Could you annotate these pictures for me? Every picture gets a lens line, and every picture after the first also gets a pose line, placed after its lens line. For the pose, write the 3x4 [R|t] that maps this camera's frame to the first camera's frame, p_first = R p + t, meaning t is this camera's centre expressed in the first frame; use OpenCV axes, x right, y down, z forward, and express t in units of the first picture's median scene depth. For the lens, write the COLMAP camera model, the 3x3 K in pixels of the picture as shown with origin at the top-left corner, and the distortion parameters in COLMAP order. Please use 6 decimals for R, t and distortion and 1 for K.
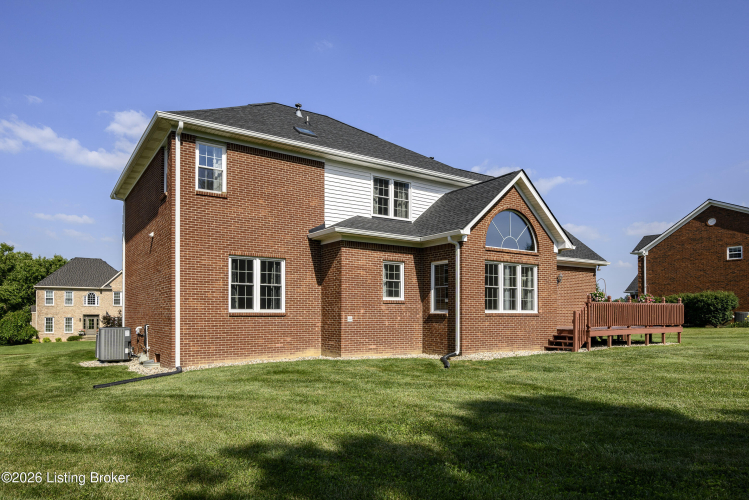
lens RADIAL K [[457.7, 0, 374.5], [0, 457.7, 266.5], [0, 0, 1]] dist [0.000429, -0.000030]
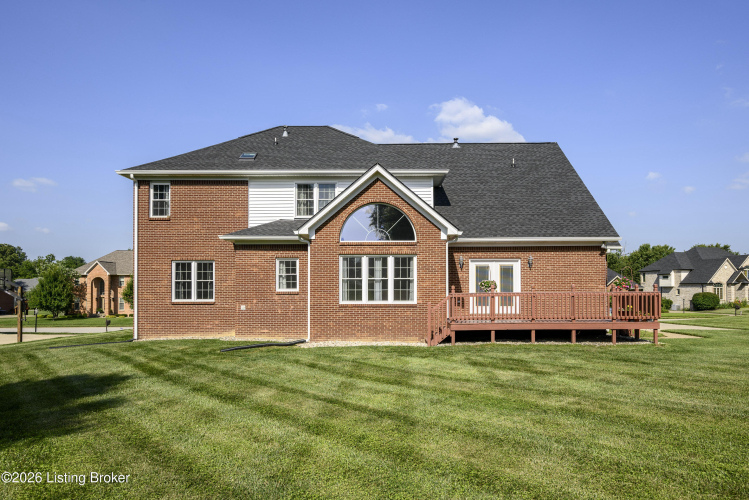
lens RADIAL K [[499.8, 0, 374.5], [0, 499.8, 250.0], [0, 0, 1]] dist [0.002982, 0.001462]
pose [[0.806087, -0.056929, -0.589052, 0.966696], [0.049268, 0.998363, -0.029065, 0.016474], [0.589742, -0.005593, 0.807572, 0.115960]]
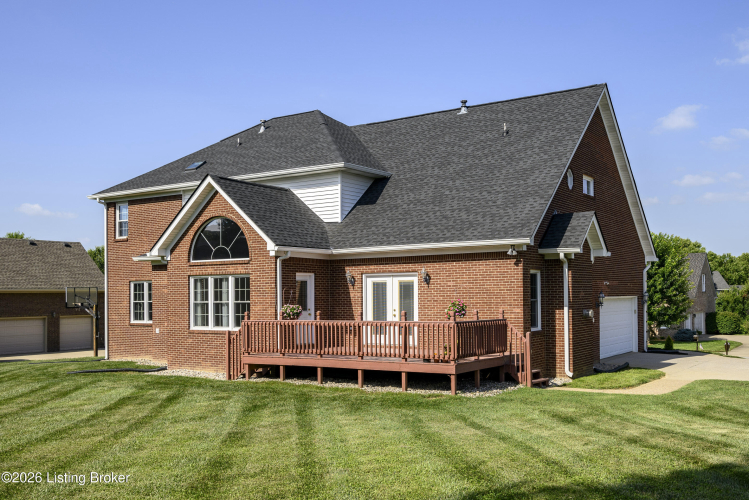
lens RADIAL K [[730.7, 0, 374.5], [0, 730.7, 250.0], [0, 0, 1]] dist [-0.008607, -0.012570]
pose [[0.358512, -0.072776, -0.930684, 1.797514], [0.075288, 0.995963, -0.048879, 0.039618], [0.930484, -0.052545, 0.362544, 0.795361]]
